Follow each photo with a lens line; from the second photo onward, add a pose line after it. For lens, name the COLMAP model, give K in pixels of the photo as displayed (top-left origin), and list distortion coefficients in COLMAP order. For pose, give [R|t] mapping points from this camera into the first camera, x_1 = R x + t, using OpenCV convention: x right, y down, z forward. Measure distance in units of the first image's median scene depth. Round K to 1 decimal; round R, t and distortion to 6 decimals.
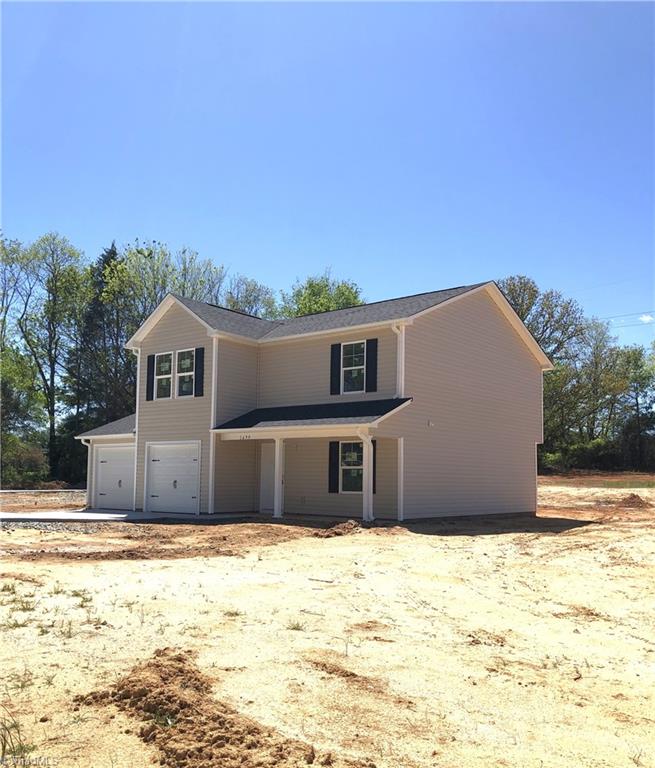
lens RADIAL K [[757.6, 0, 328.0], [0, 757.6, 385.9], [0, 0, 1]] dist [0.004878, 0.000000]
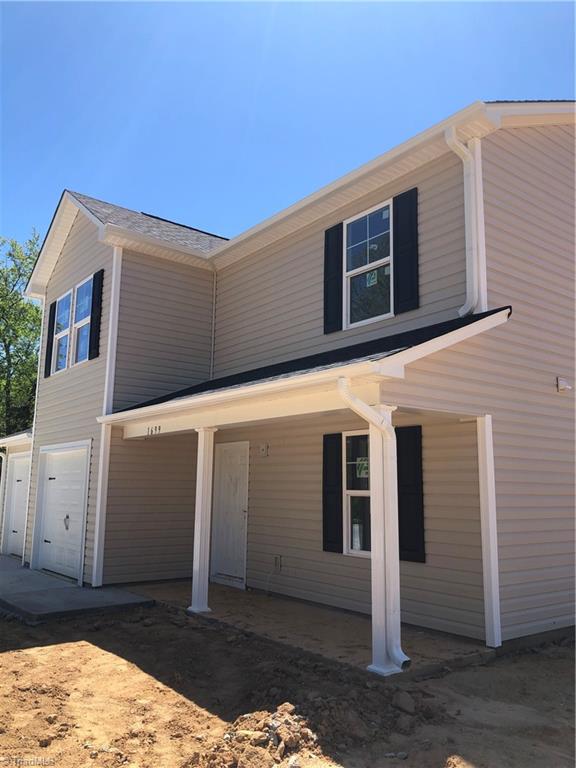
lens RADIAL K [[634.1, 0, 286.3], [0, 634.1, 369.1], [0, 0, 1]] dist [0.005858, -0.011284]
pose [[0.973078, -0.046132, -0.225810, 0.067294], [0.030937, 0.997041, -0.070378, 0.060074], [0.228388, 0.061497, 0.971626, 0.620027]]
